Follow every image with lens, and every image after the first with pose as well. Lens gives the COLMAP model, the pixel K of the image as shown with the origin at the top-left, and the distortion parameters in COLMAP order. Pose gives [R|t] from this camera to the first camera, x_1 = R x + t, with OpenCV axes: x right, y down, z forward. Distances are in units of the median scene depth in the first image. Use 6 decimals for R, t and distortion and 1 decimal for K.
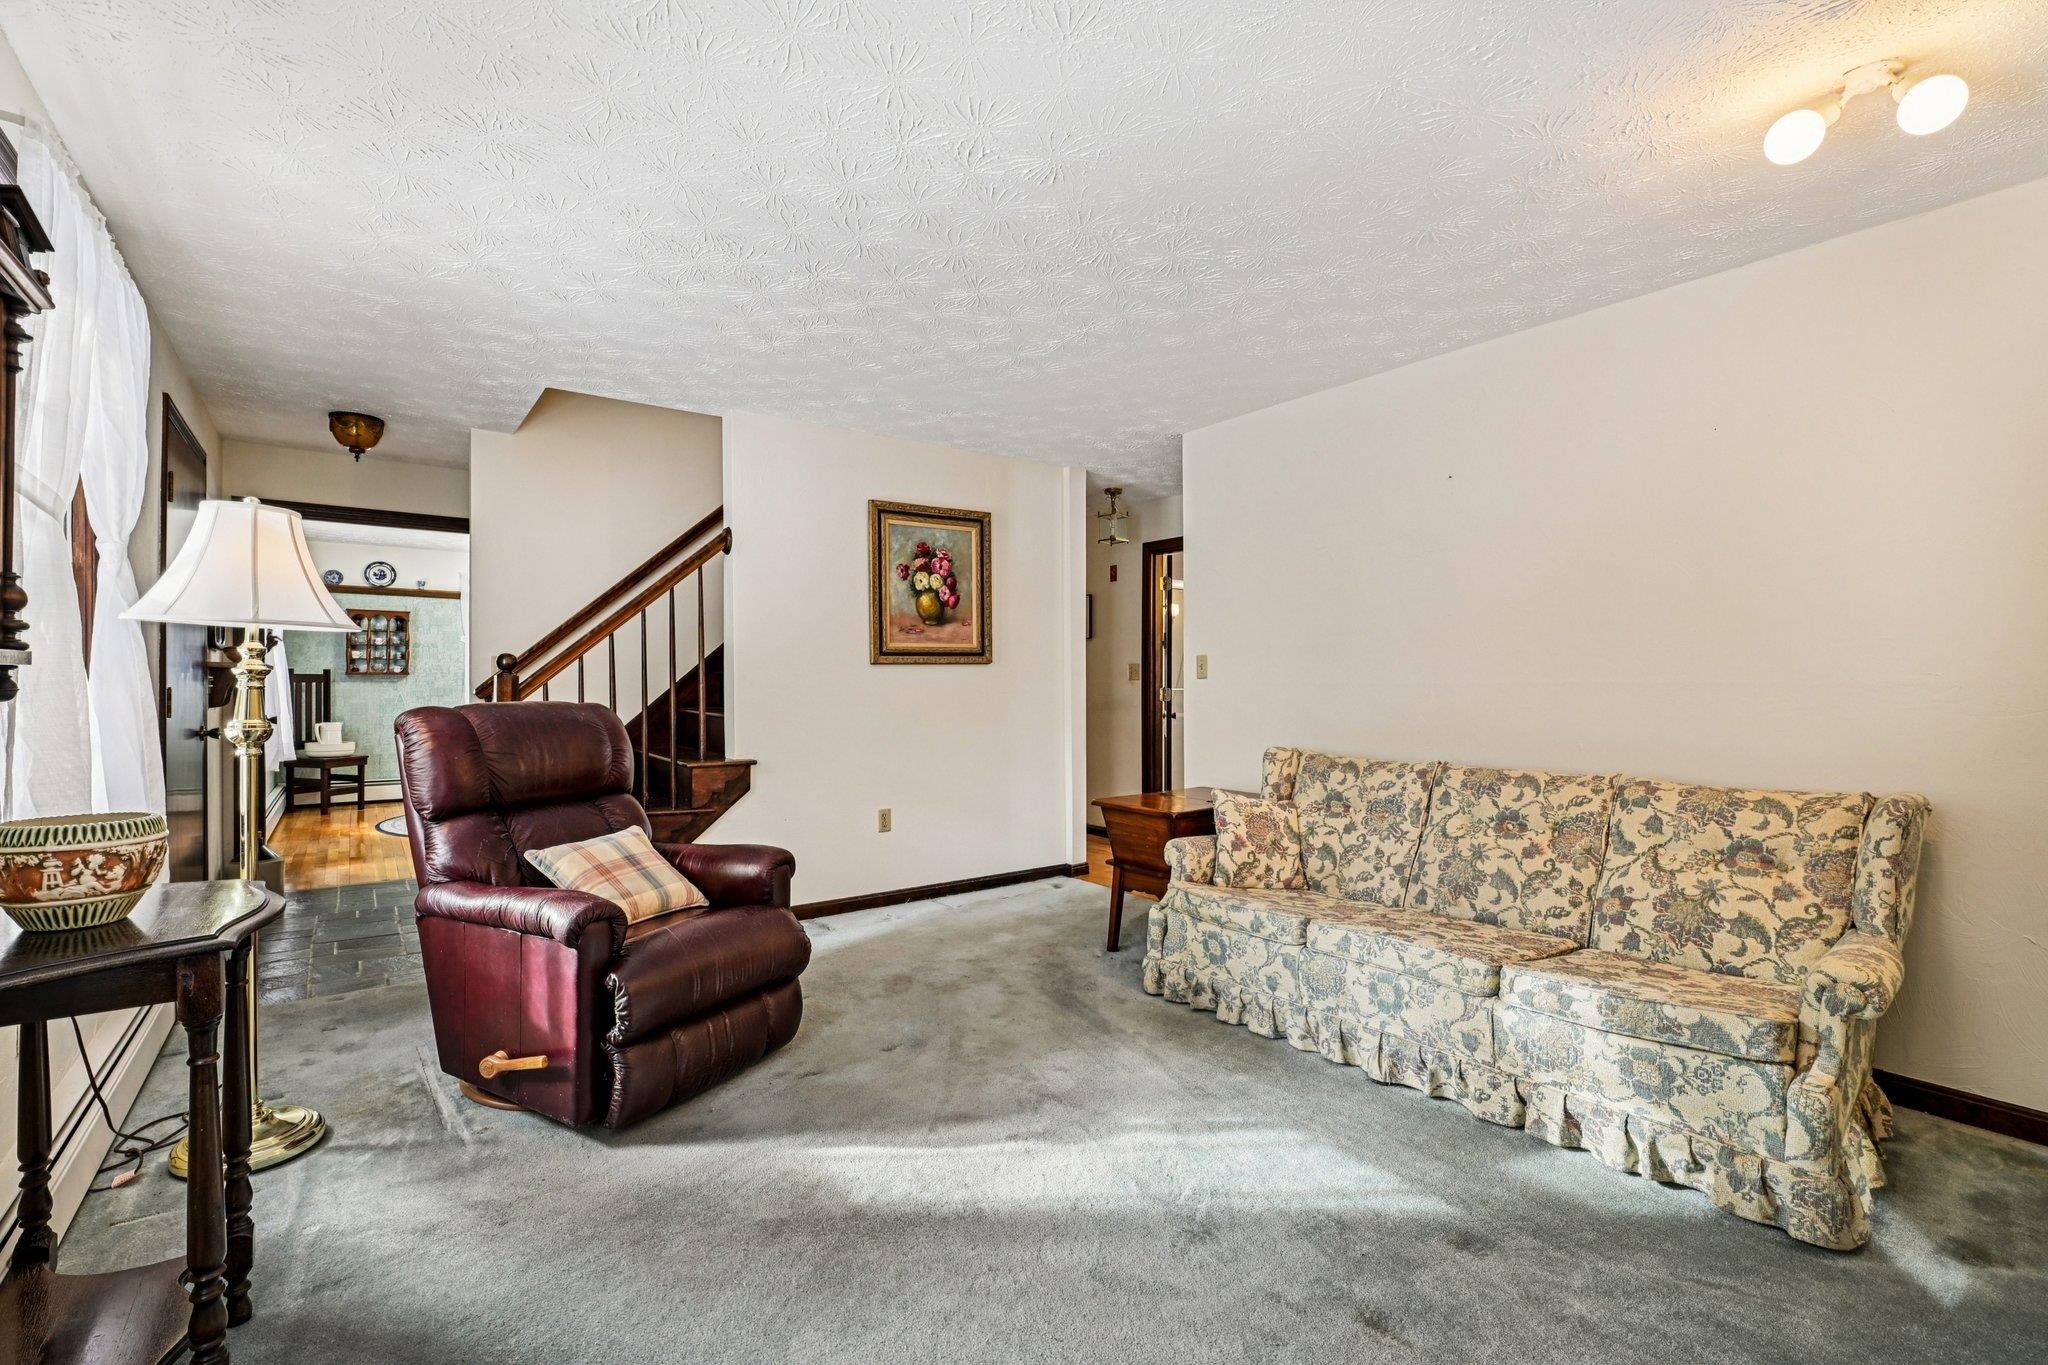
lens RADIAL K [[911.1, 0, 1019.7], [0, 911.1, 682.1], [0, 0, 1]] dist [-0.003772, -0.000175]
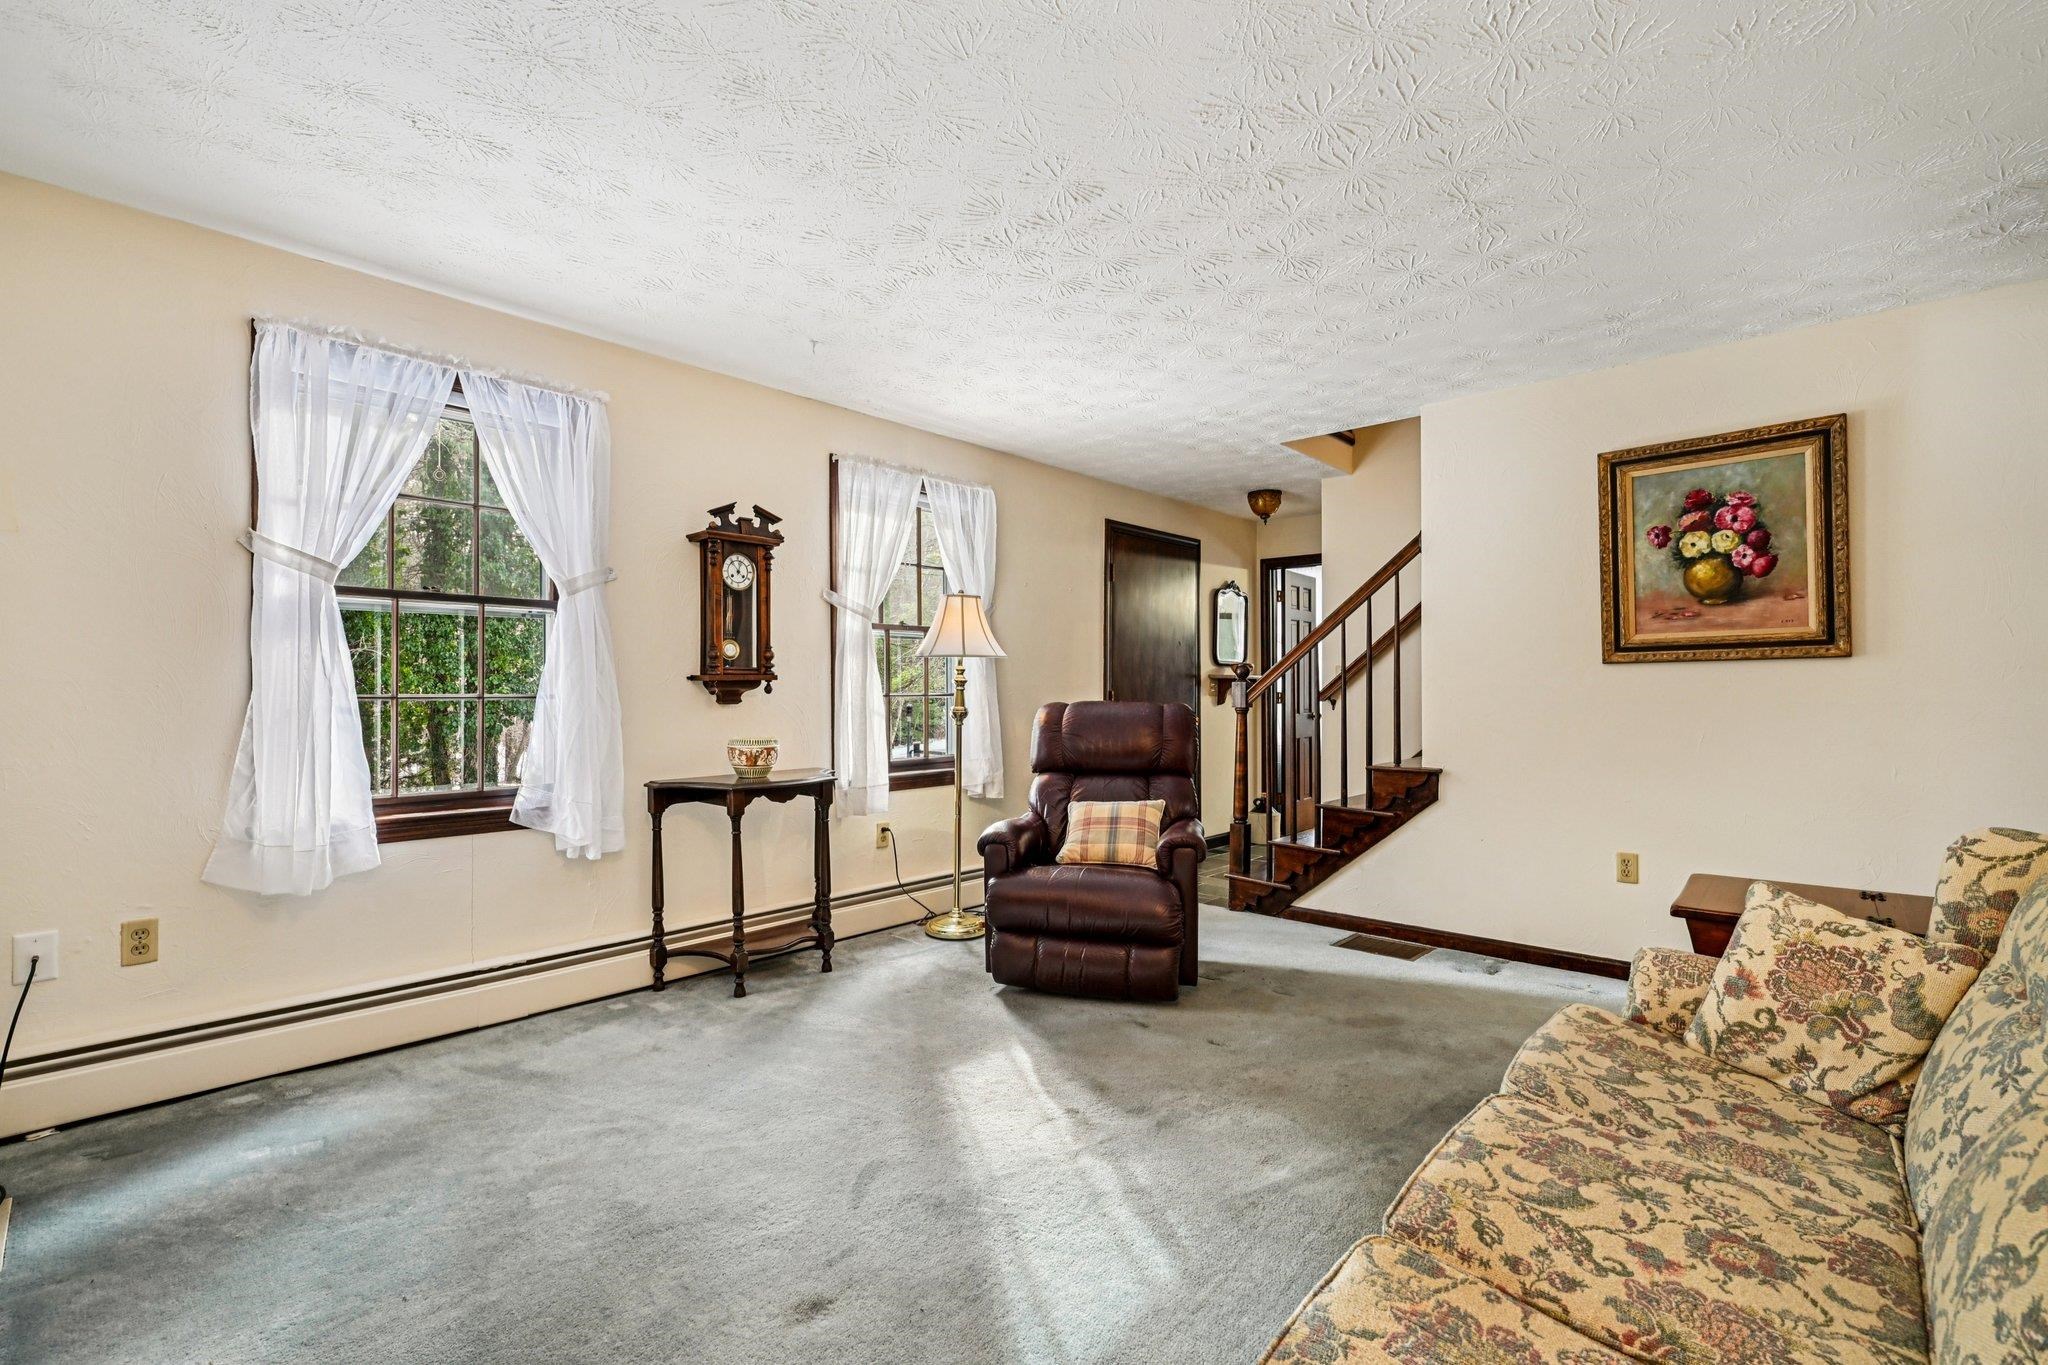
lens RADIAL K [[911.1, 0, 1018.4], [0, 911.1, 682.0], [0, 0, 1]] dist [-0.003772, -0.000175]
pose [[0.200578, -0.007509, -0.979649, 0.491941], [0.000462, 0.999971, -0.007570, 0.001870], [0.979678, 0.001066, 0.200576, 0.345087]]
